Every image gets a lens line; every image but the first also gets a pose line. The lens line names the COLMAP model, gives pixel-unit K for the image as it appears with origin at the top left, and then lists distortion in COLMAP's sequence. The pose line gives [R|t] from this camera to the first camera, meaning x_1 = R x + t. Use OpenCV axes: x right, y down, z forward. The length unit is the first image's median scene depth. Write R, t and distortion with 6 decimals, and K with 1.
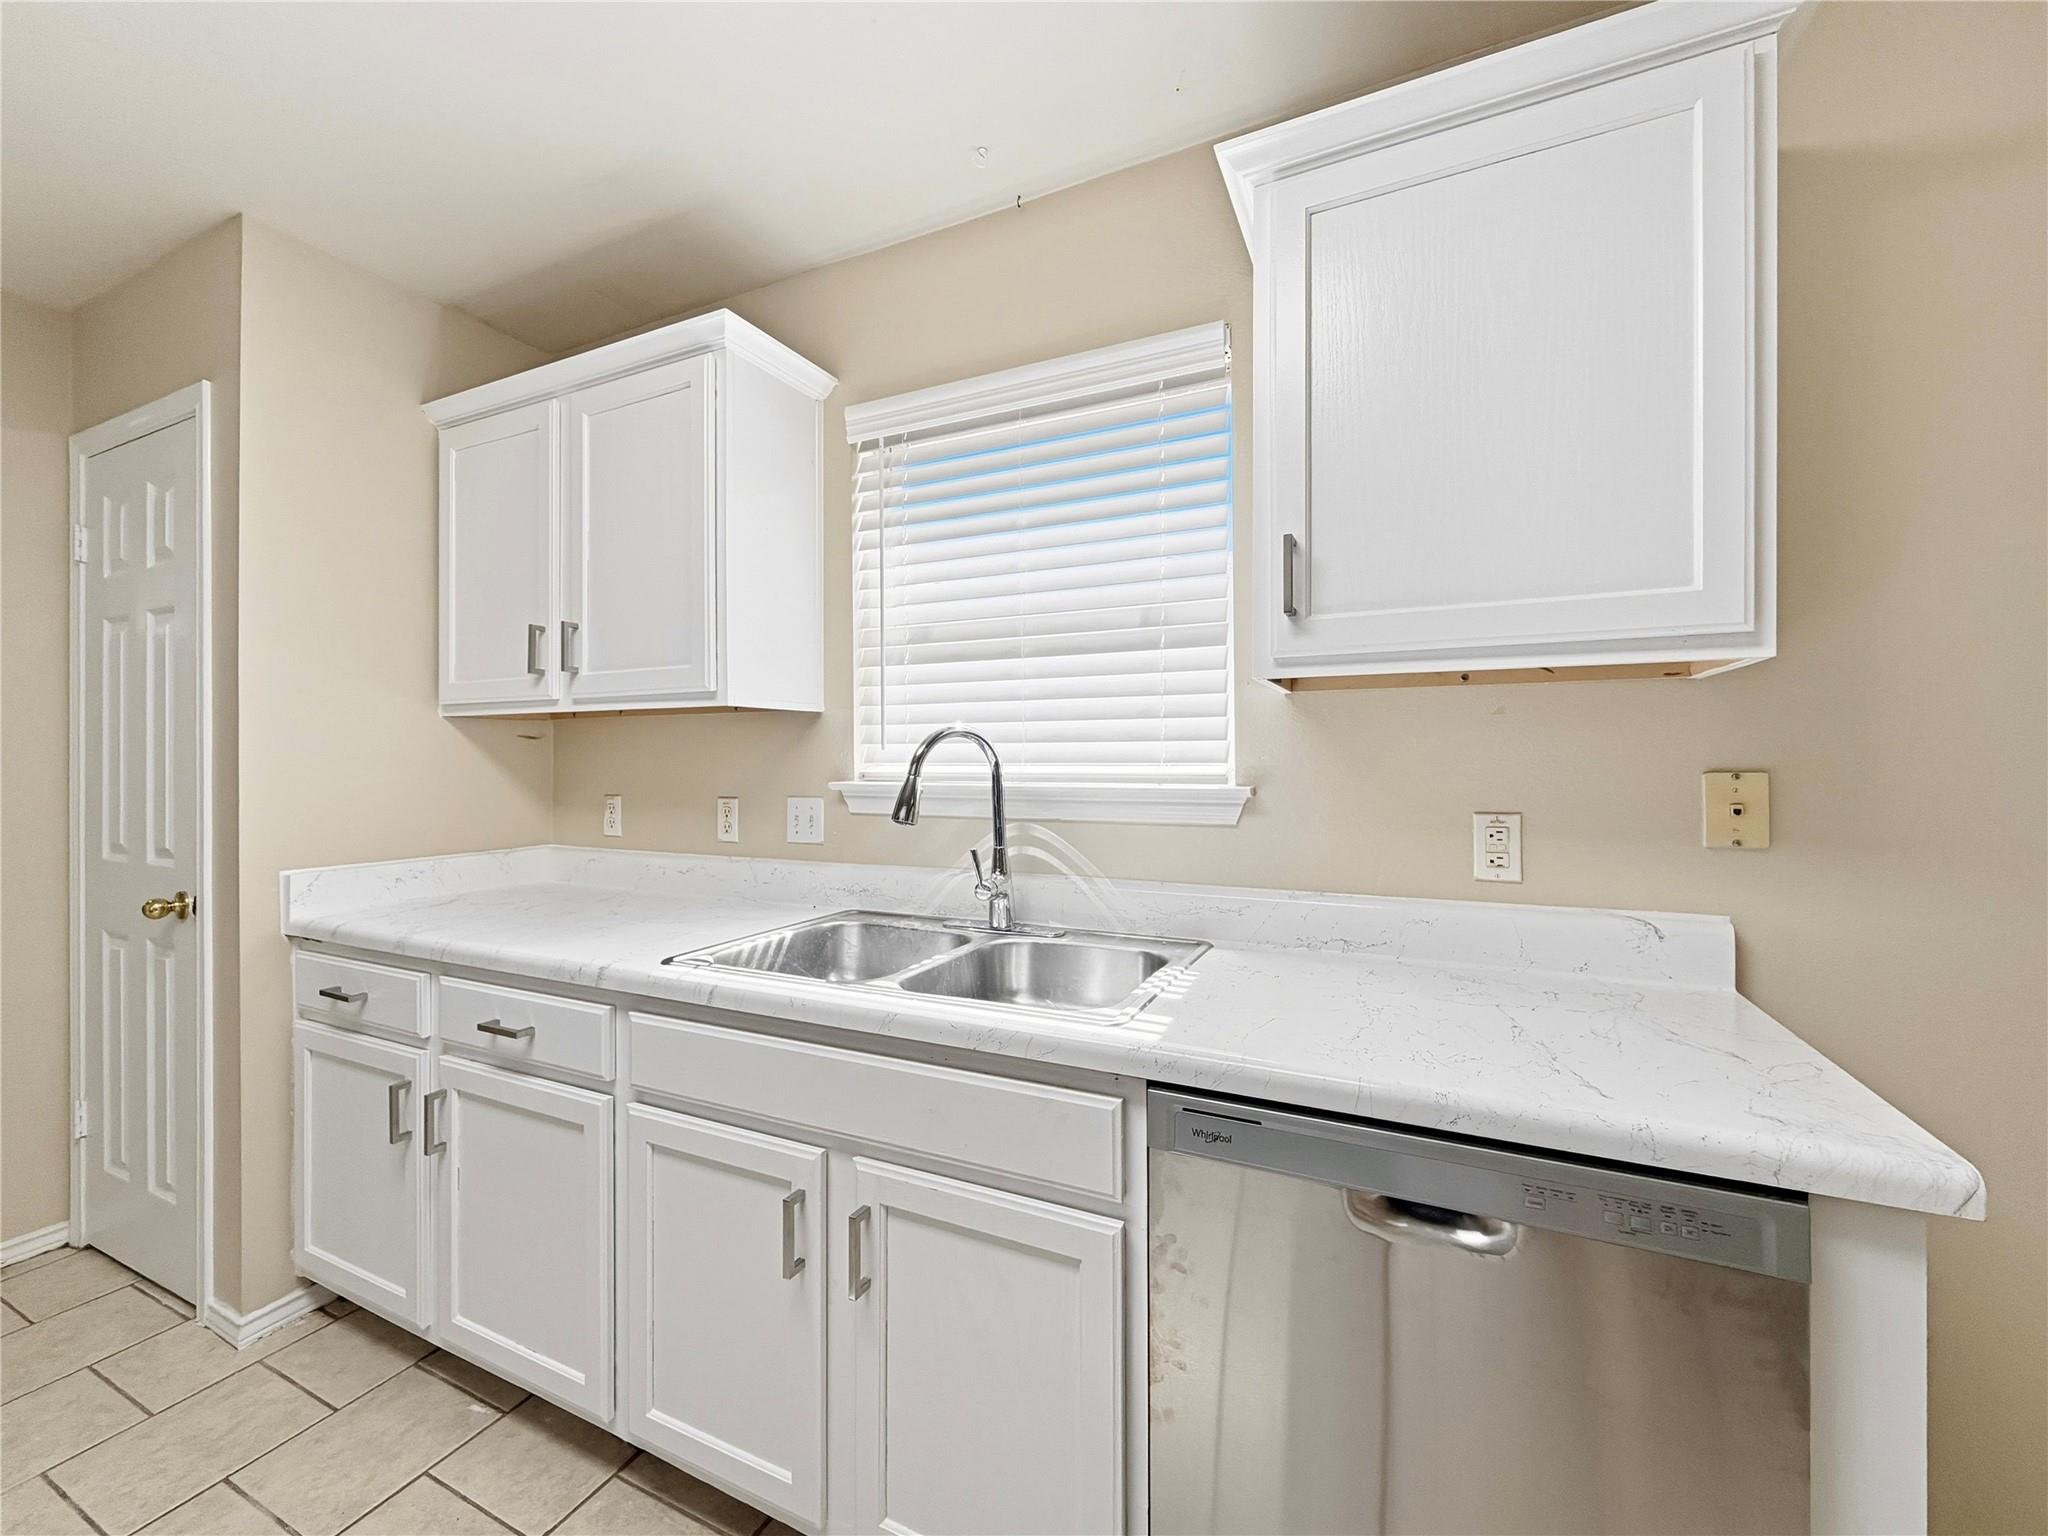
lens RADIAL K [[835.0, 0, 1012.6], [0, 835.0, 755.9], [0, 0, 1]] dist [0.000366, 0.000305]
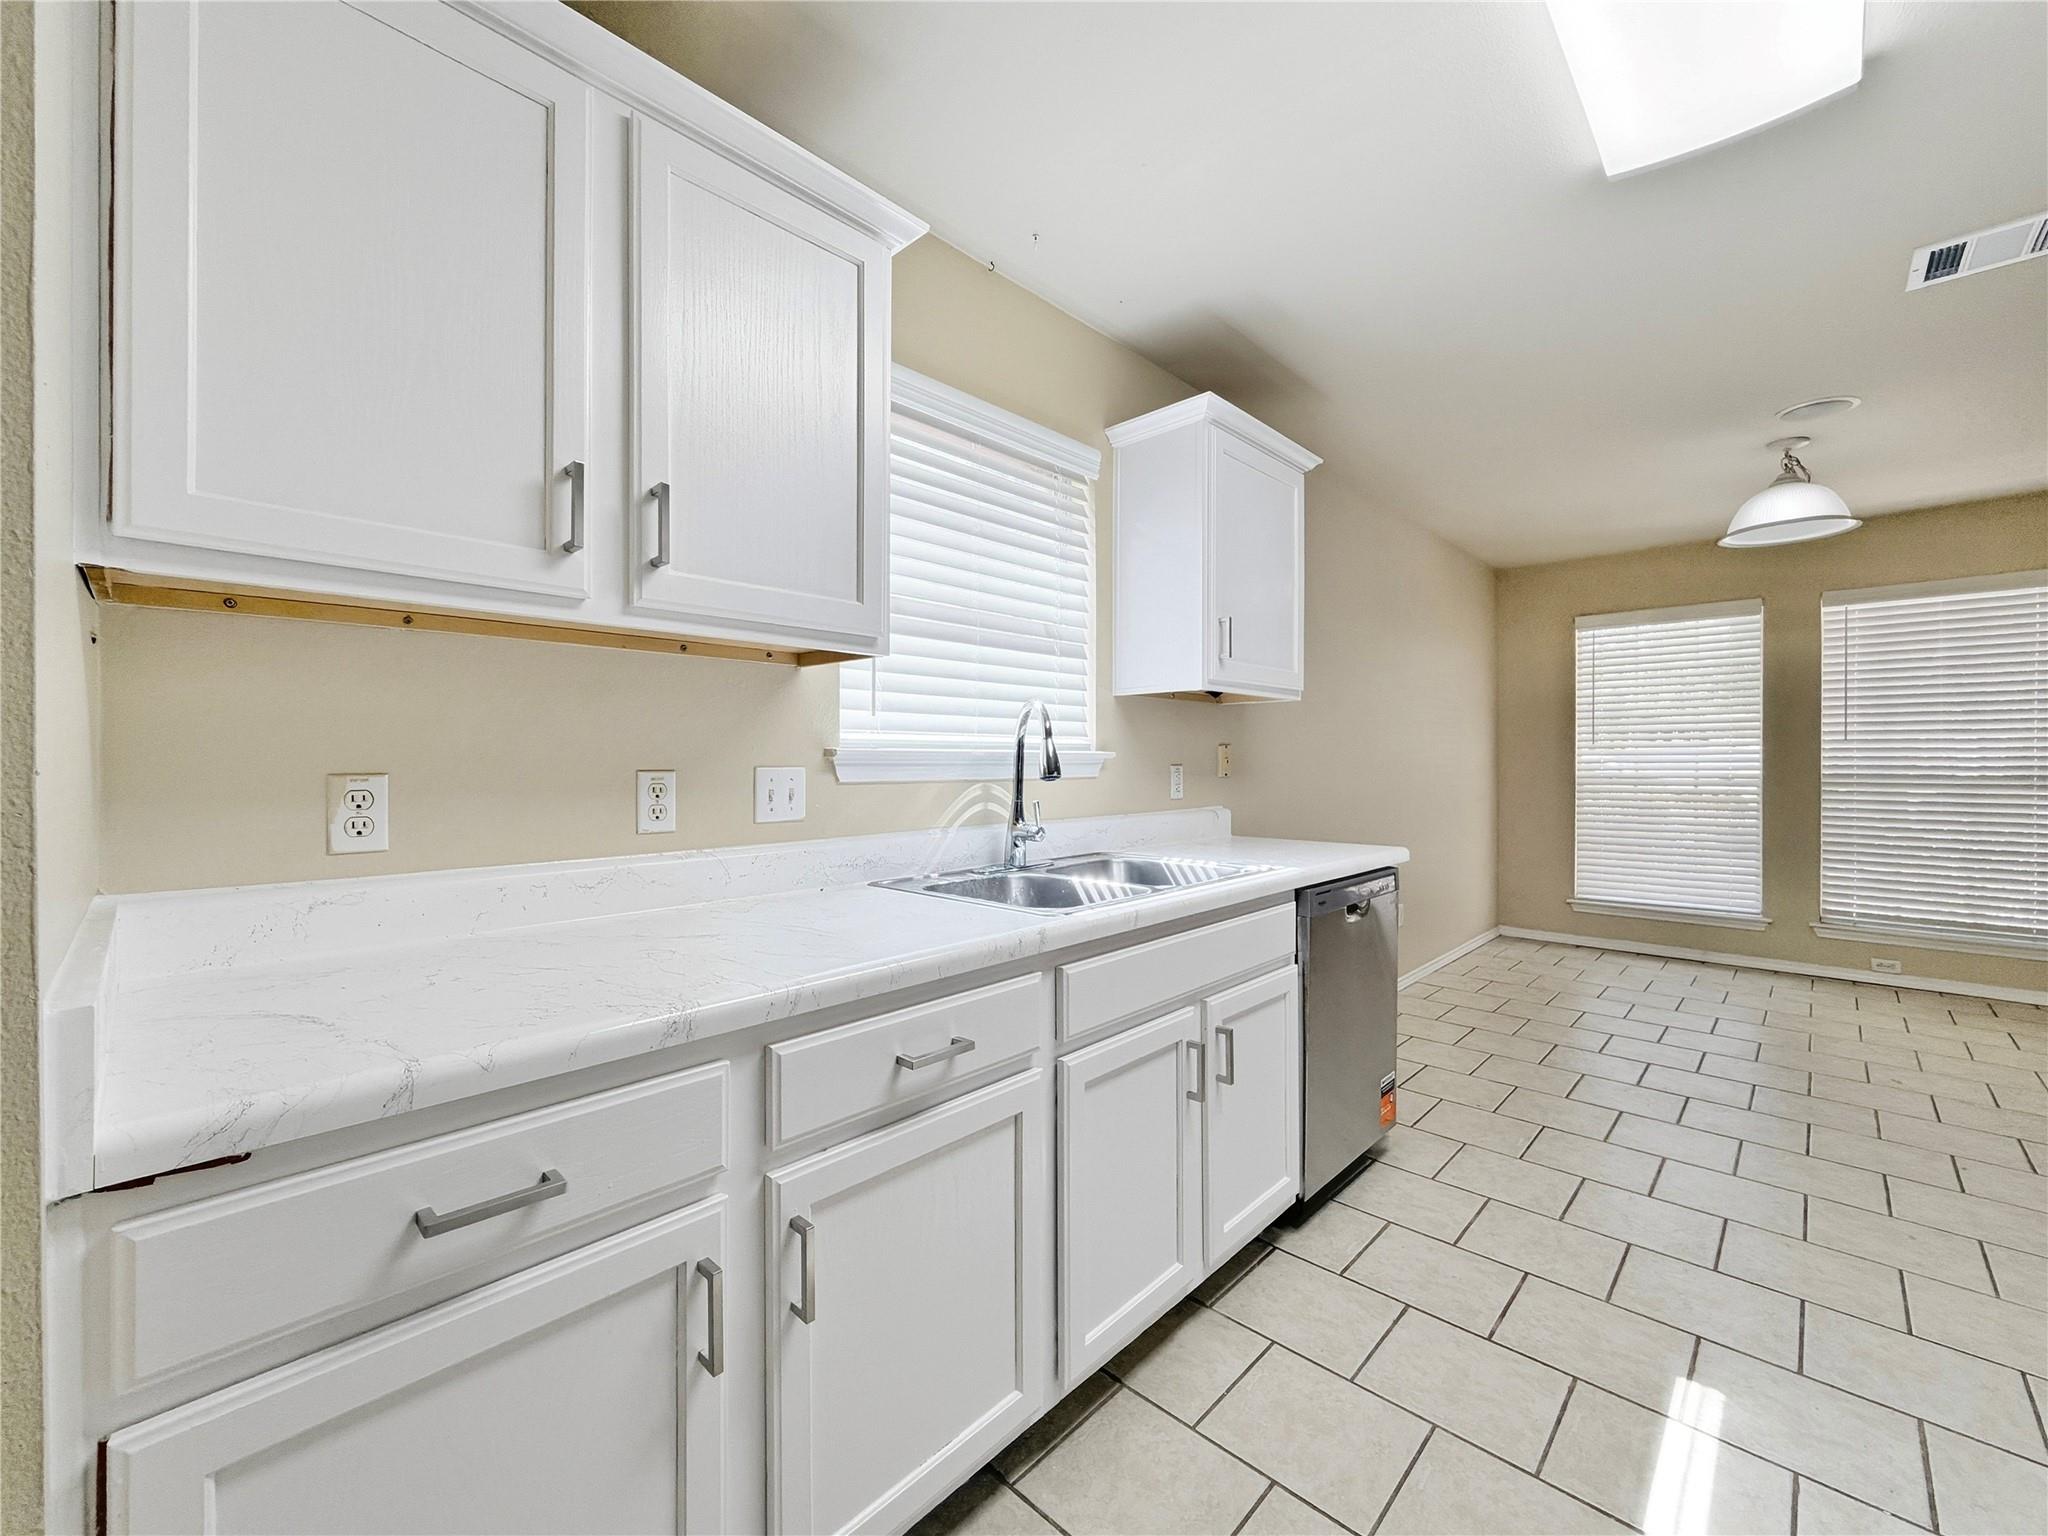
lens RADIAL K [[835.0, 0, 1020.1], [0, 835.0, 762.7], [0, 0, 1]] dist [0.000366, 0.000305]
pose [[0.305082, 0.000299, 0.952326, -1.165672], [-0.004616, 0.999989, 0.001165, 0.051102], [-0.952315, -0.004752, 0.305080, 0.613457]]
